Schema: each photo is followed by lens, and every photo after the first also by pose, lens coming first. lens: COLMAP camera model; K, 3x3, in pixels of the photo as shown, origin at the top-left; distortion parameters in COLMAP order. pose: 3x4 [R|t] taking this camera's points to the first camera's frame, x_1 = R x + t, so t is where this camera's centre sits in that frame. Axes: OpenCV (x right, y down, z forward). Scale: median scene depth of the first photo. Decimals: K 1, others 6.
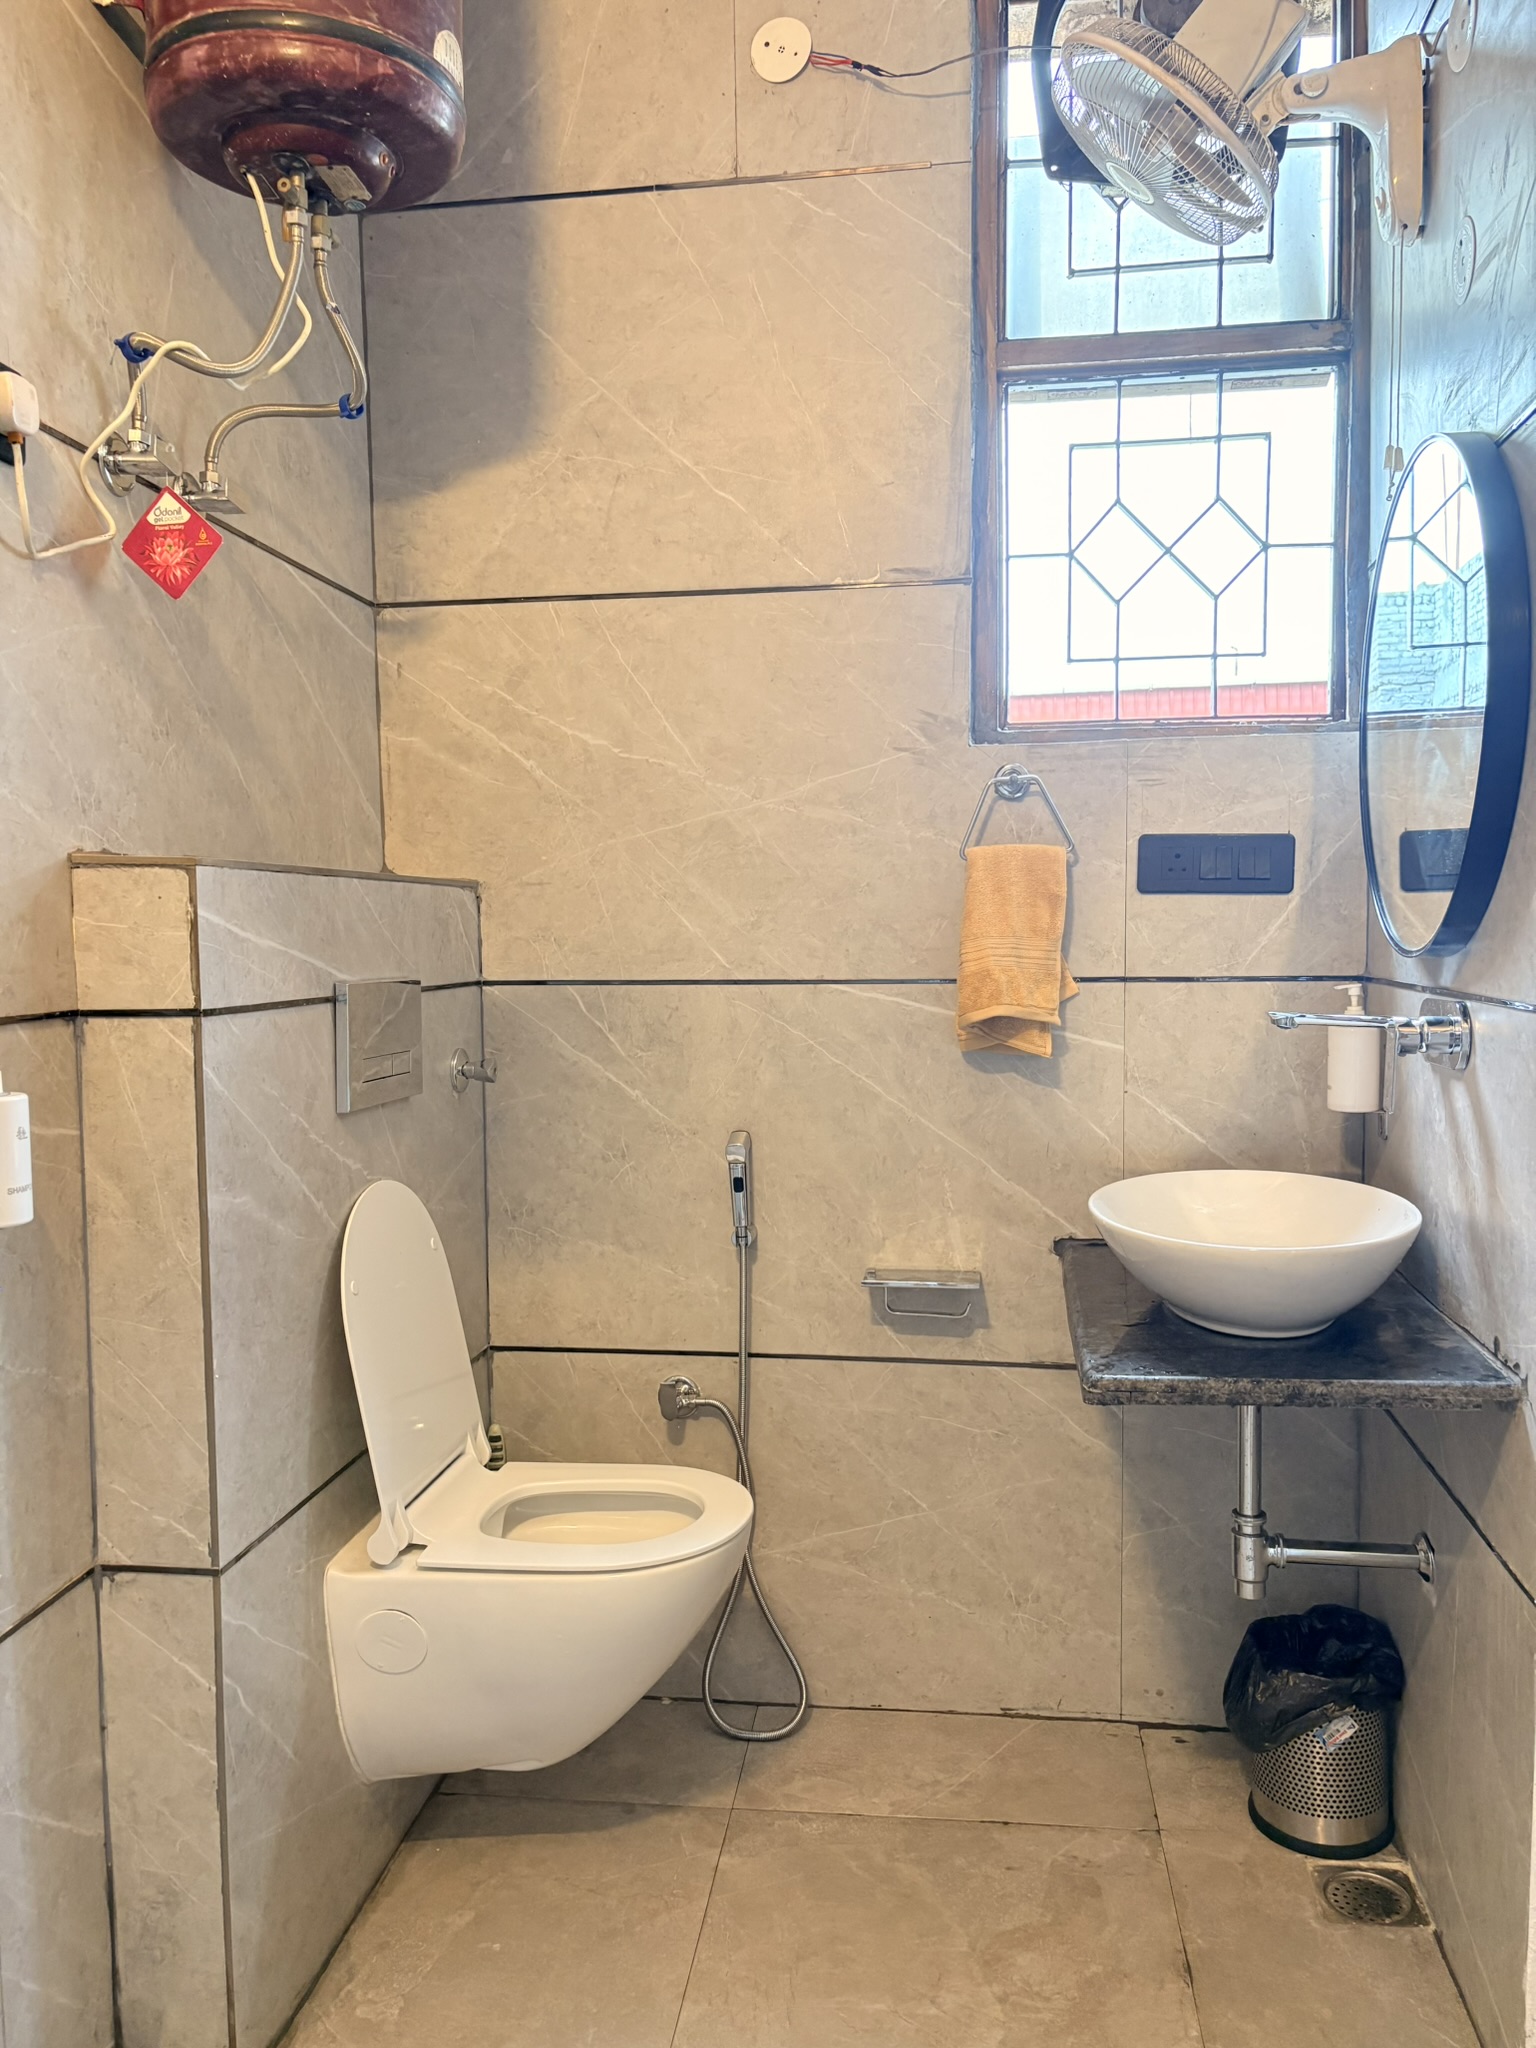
lens RADIAL K [[1545.9, 0, 770.1], [0, 1545.9, 1024.7], [0, 0, 1]] dist [-0.010049, -0.003344]
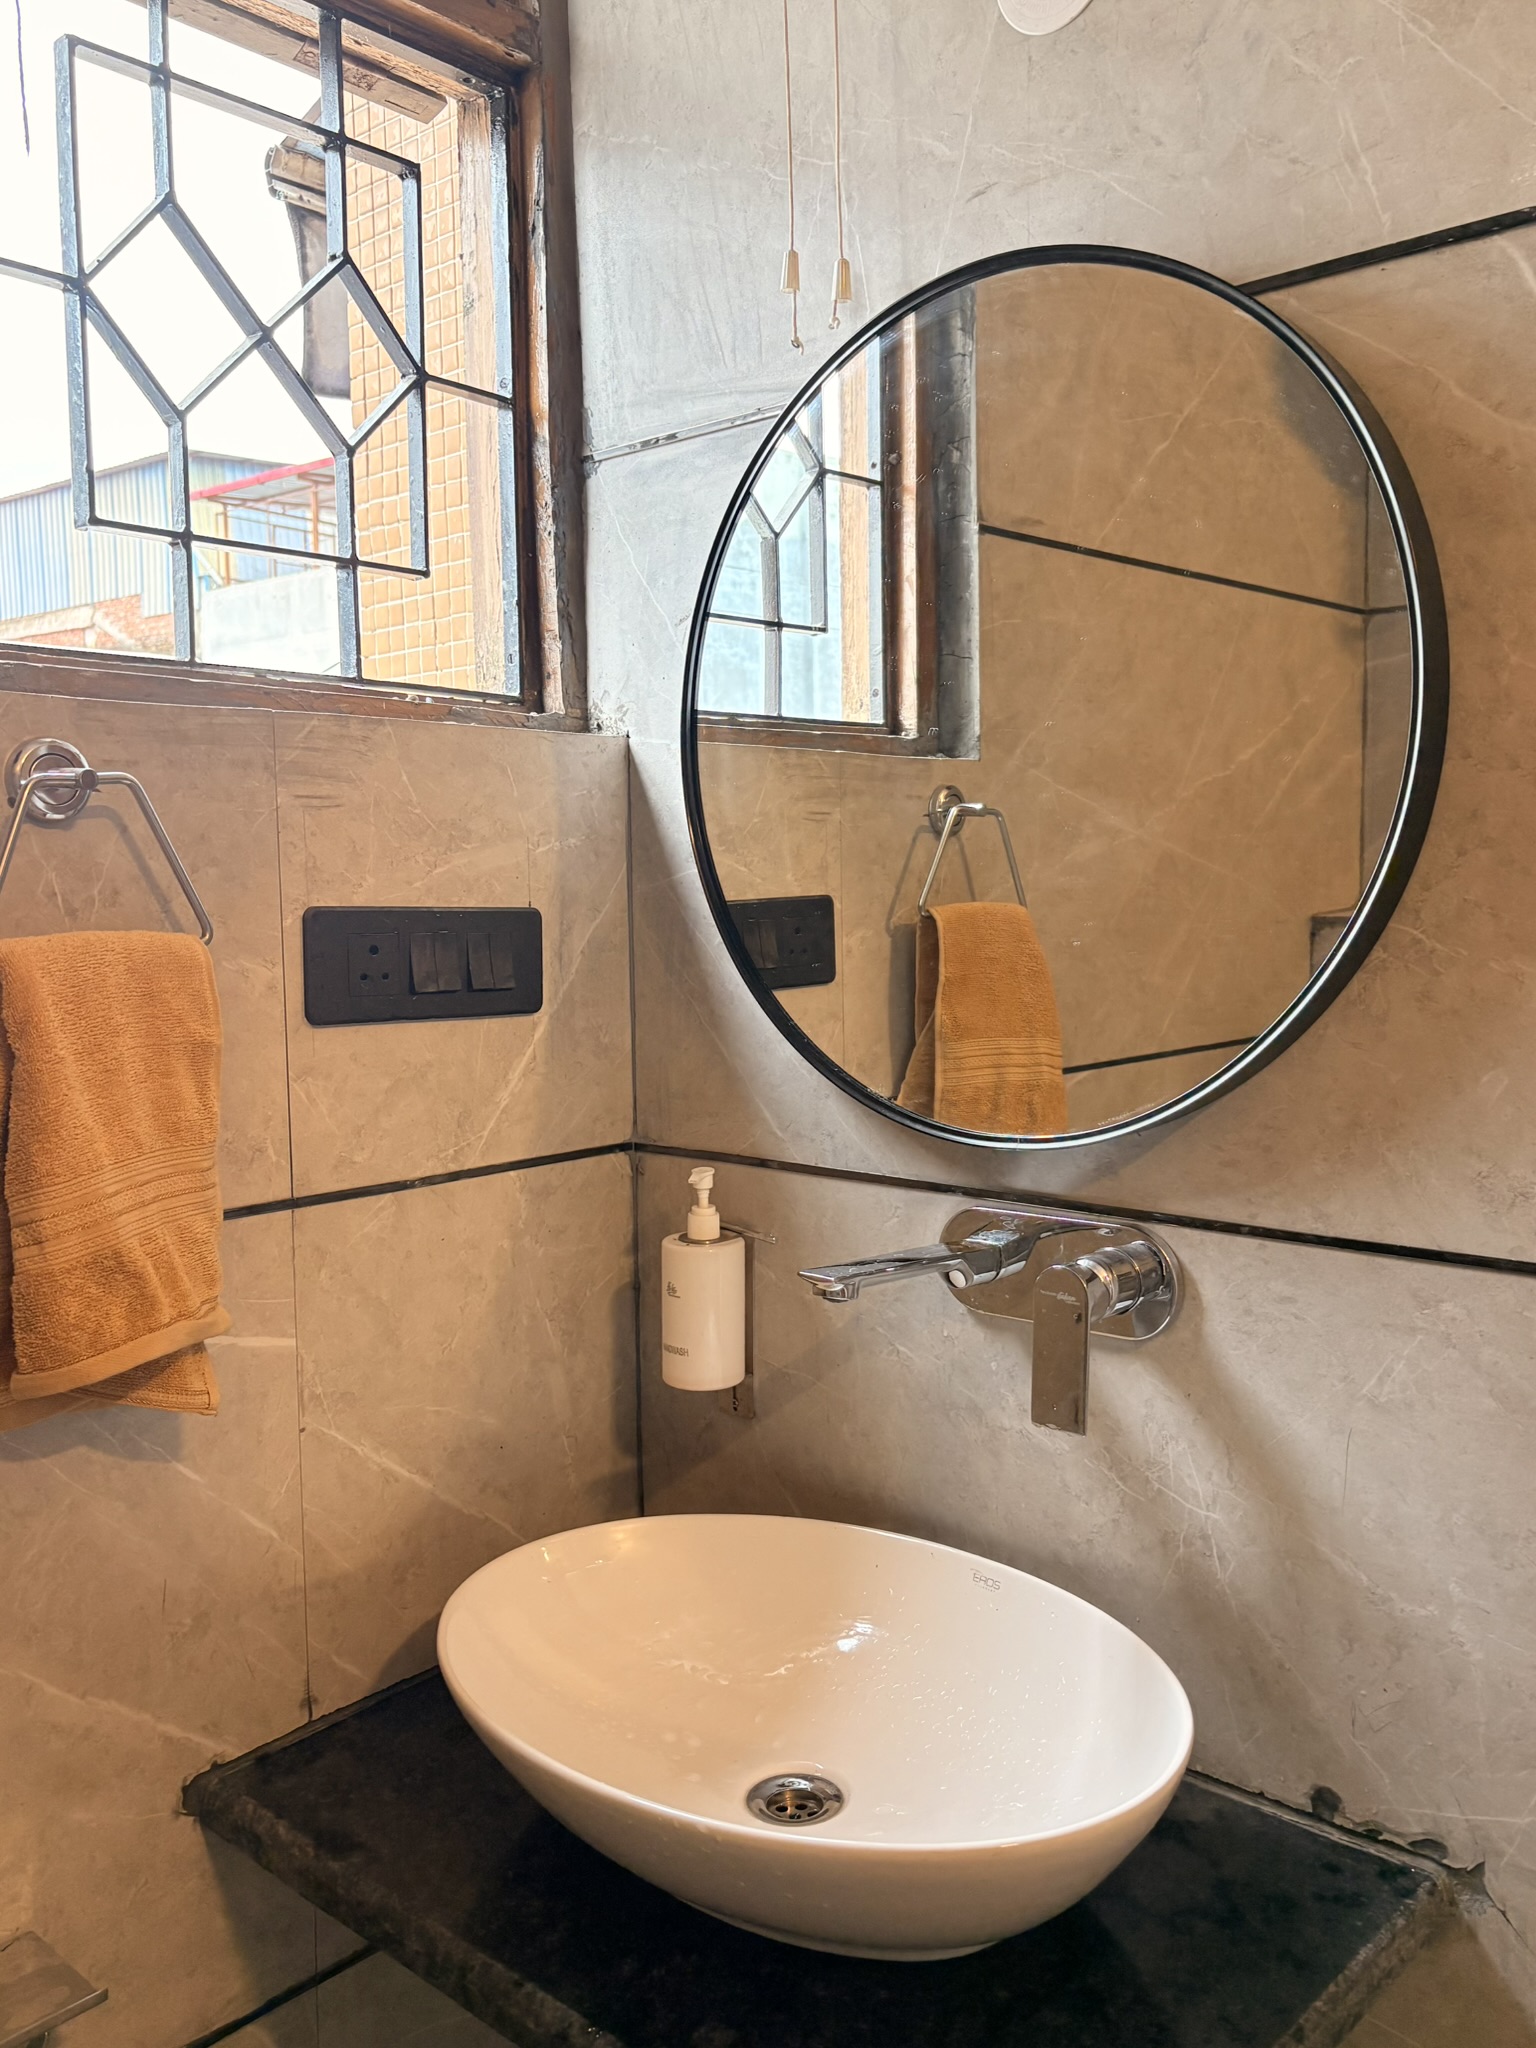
lens RADIAL K [[1699.5, 0, 772.0], [0, 1699.5, 1021.1], [0, 0, 1]] dist [0.029387, -0.023655]
pose [[0.537178, -0.058794, 0.841417, -0.139814], [0.057208, 0.997810, 0.033199, -0.096506], [-0.841526, 0.030302, 0.539365, 0.584832]]
